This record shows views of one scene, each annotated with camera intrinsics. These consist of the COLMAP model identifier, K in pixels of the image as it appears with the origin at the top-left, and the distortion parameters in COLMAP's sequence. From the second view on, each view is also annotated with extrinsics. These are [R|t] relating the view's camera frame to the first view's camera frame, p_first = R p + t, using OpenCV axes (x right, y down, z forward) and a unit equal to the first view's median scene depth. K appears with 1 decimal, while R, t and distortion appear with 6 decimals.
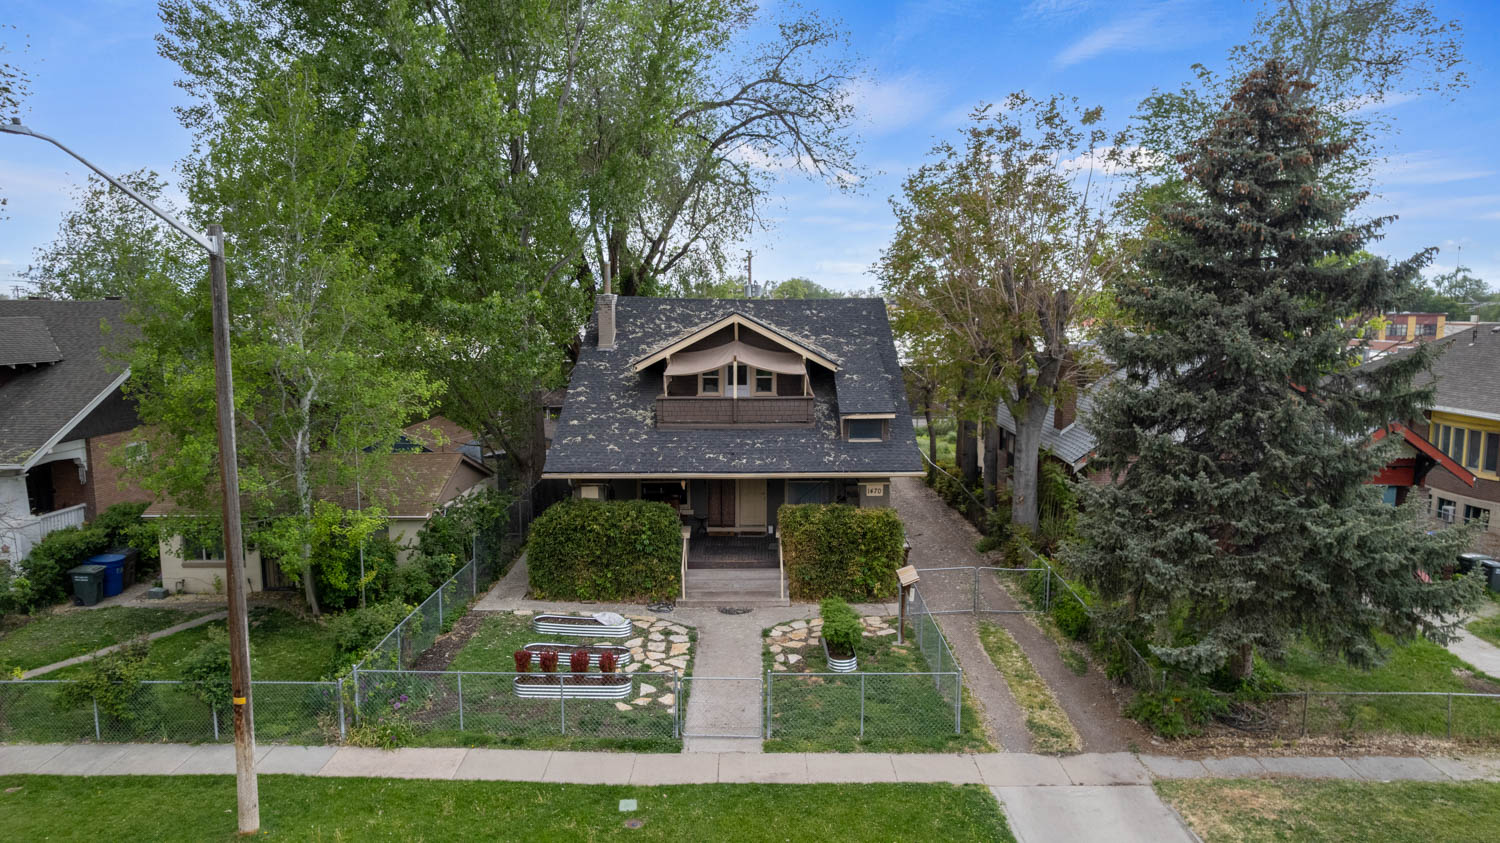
lens RADIAL K [[956.4, 0, 755.5], [0, 956.4, 422.0], [0, 0, 1]] dist [-0.069302, 0.056810]
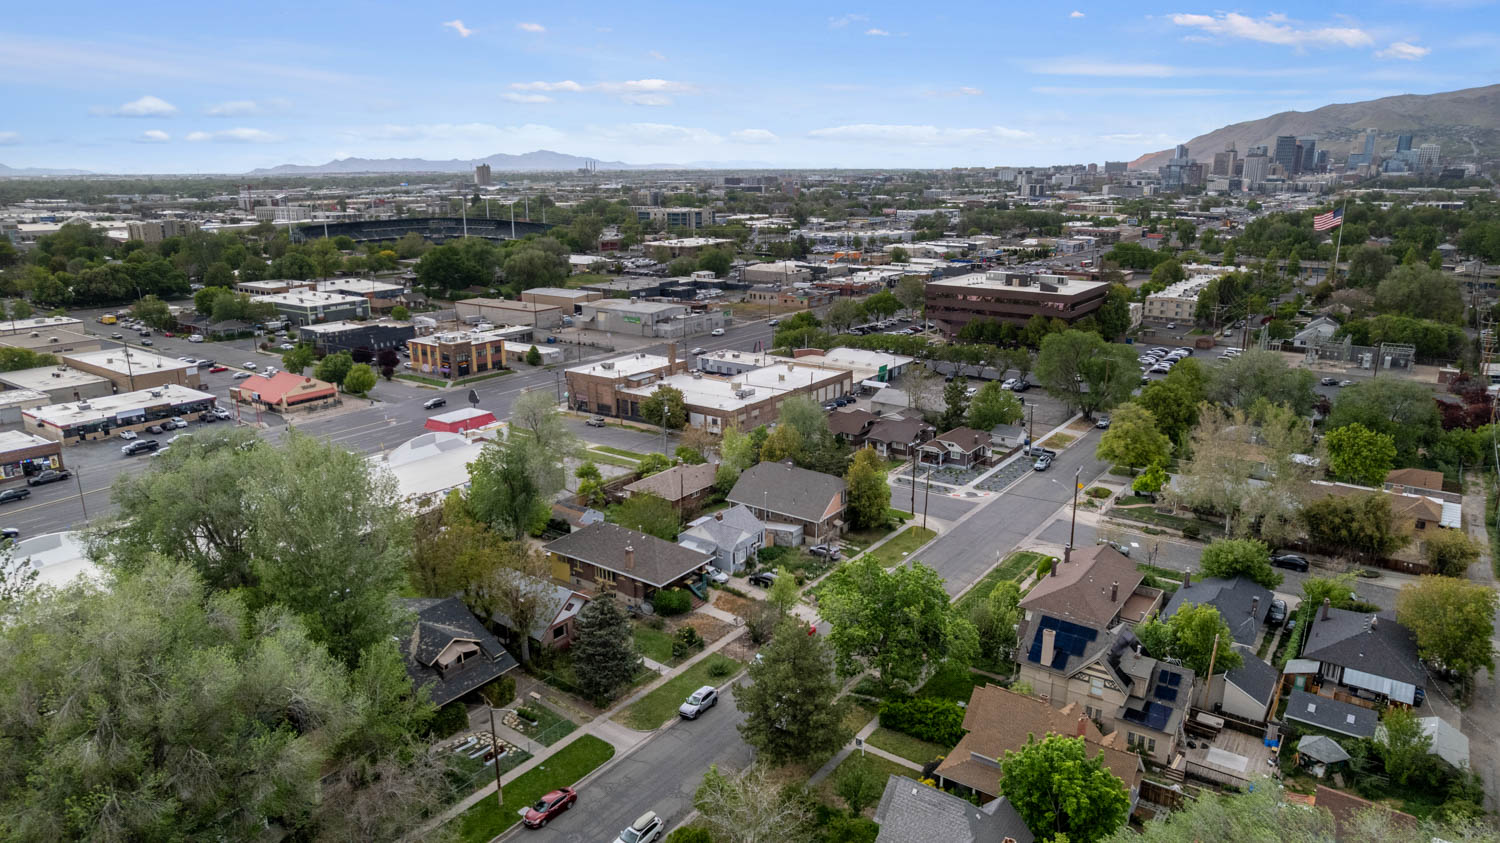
lens RADIAL K [[956.4, 0, 755.5], [0, 956.4, 422.0], [0, 0, 1]] dist [-0.069302, 0.056810]
pose [[0.577226, -0.211861, 0.788622, -2.436603], [0.102064, 0.976902, 0.187737, -1.782604], [-0.810181, -0.027877, 0.585517, -2.272838]]
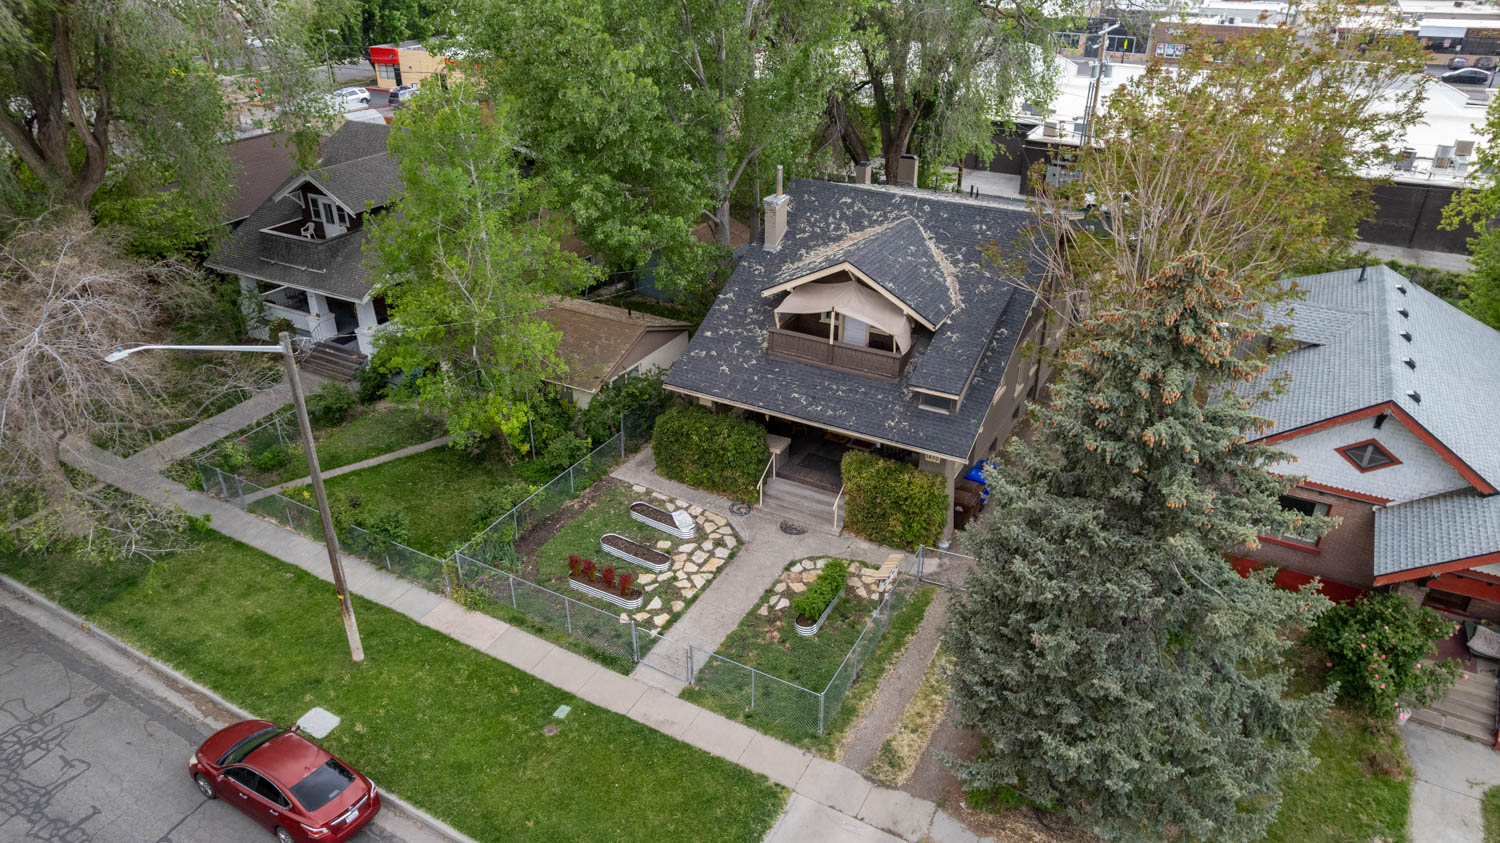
lens RADIAL K [[956.4, 0, 755.5], [0, 956.4, 422.0], [0, 0, 1]] dist [-0.069302, 0.056810]
pose [[0.876995, 0.230128, -0.421807, 0.502383], [-0.060584, 0.923804, 0.378043, -0.457920], [0.476665, -0.305987, 0.824113, 0.041369]]
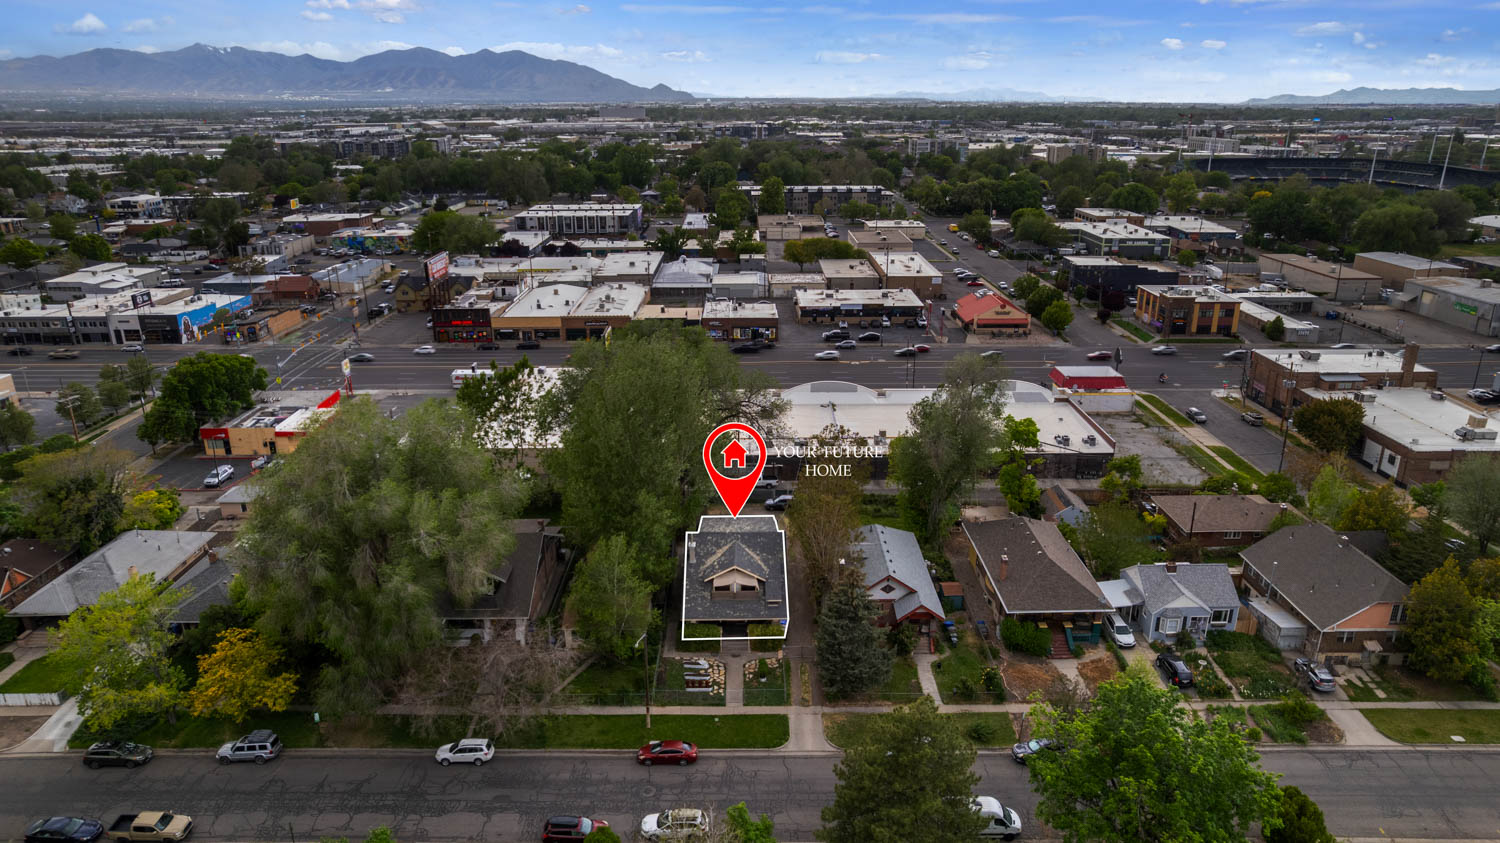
lens RADIAL K [[956.4, 0, 755.5], [0, 956.4, 422.0], [0, 0, 1]] dist [-0.069302, 0.056810]
pose [[0.999906, -0.005807, 0.012402, 0.016621], [0.003158, 0.979016, 0.203759, -1.703533], [-0.013325, -0.203701, 0.978942, -2.850162]]
